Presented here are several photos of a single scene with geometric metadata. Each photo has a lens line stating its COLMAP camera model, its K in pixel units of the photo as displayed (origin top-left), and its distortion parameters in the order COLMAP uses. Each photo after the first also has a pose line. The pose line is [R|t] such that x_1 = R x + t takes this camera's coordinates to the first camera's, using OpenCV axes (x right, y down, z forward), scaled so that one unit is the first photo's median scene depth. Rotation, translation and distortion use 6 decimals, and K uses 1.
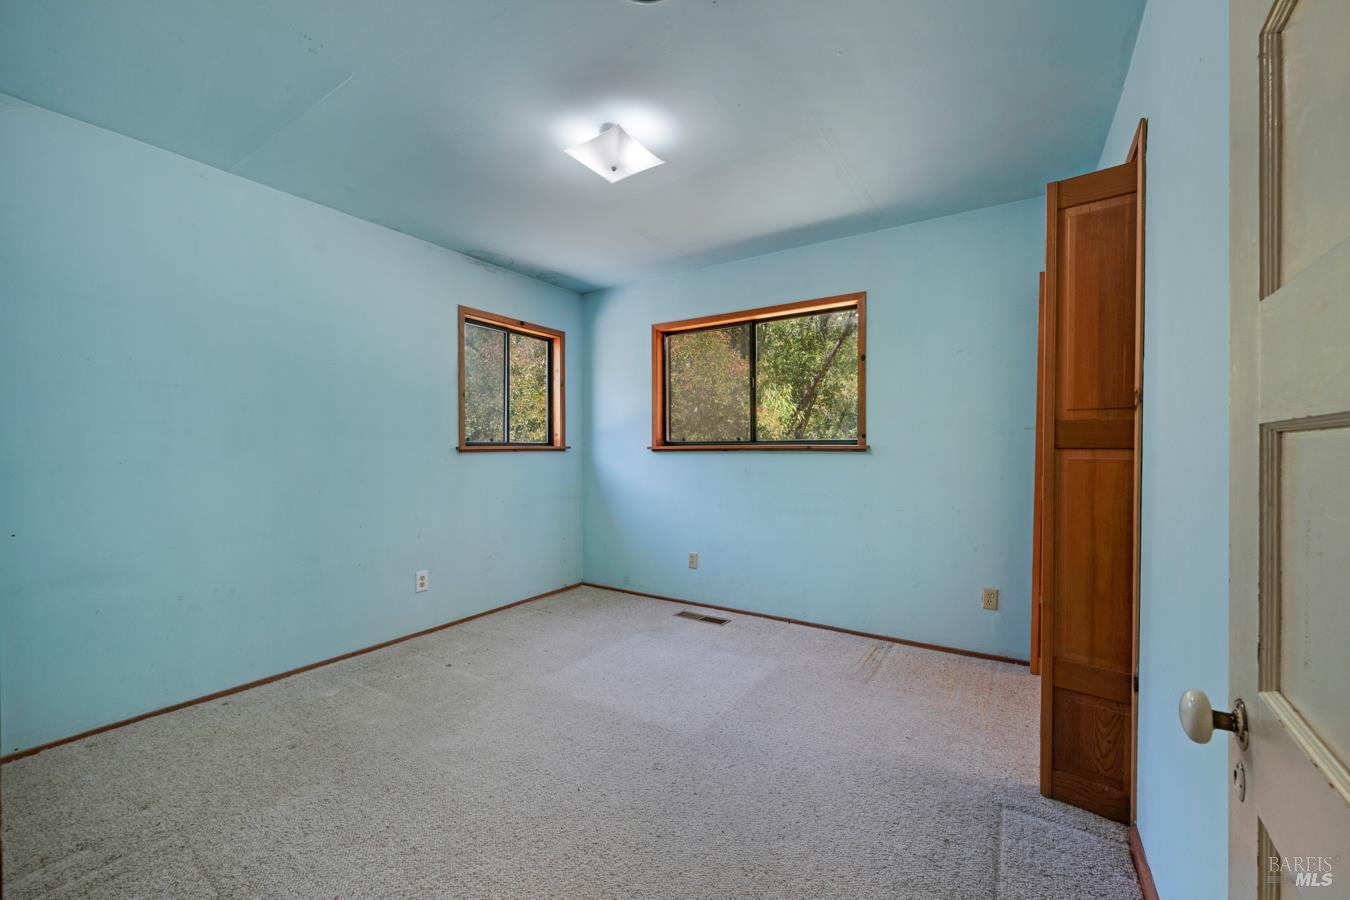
lens RADIAL K [[533.8, 0, 678.7], [0, 533.8, 454.9], [0, 0, 1]] dist [-0.000392, 0.000092]
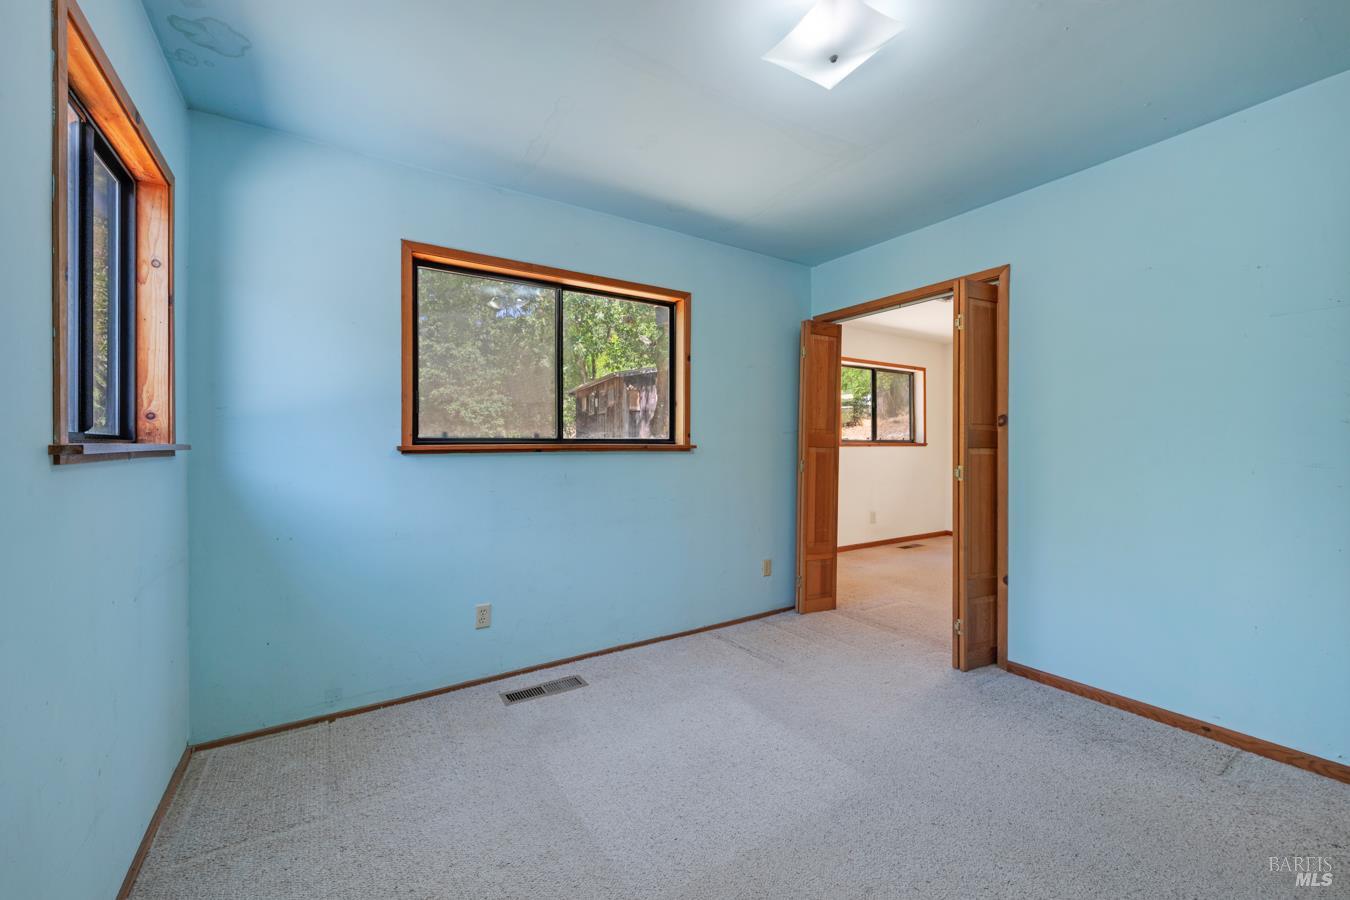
lens RADIAL K [[533.8, 0, 675.8], [0, 533.8, 452.6], [0, 0, 1]] dist [-0.000392, 0.000092]
pose [[0.411496, -0.010254, 0.911354, -0.502339], [0.012934, 0.999902, 0.005411, -0.007878], [-0.911320, 0.009561, 0.411588, 0.526994]]
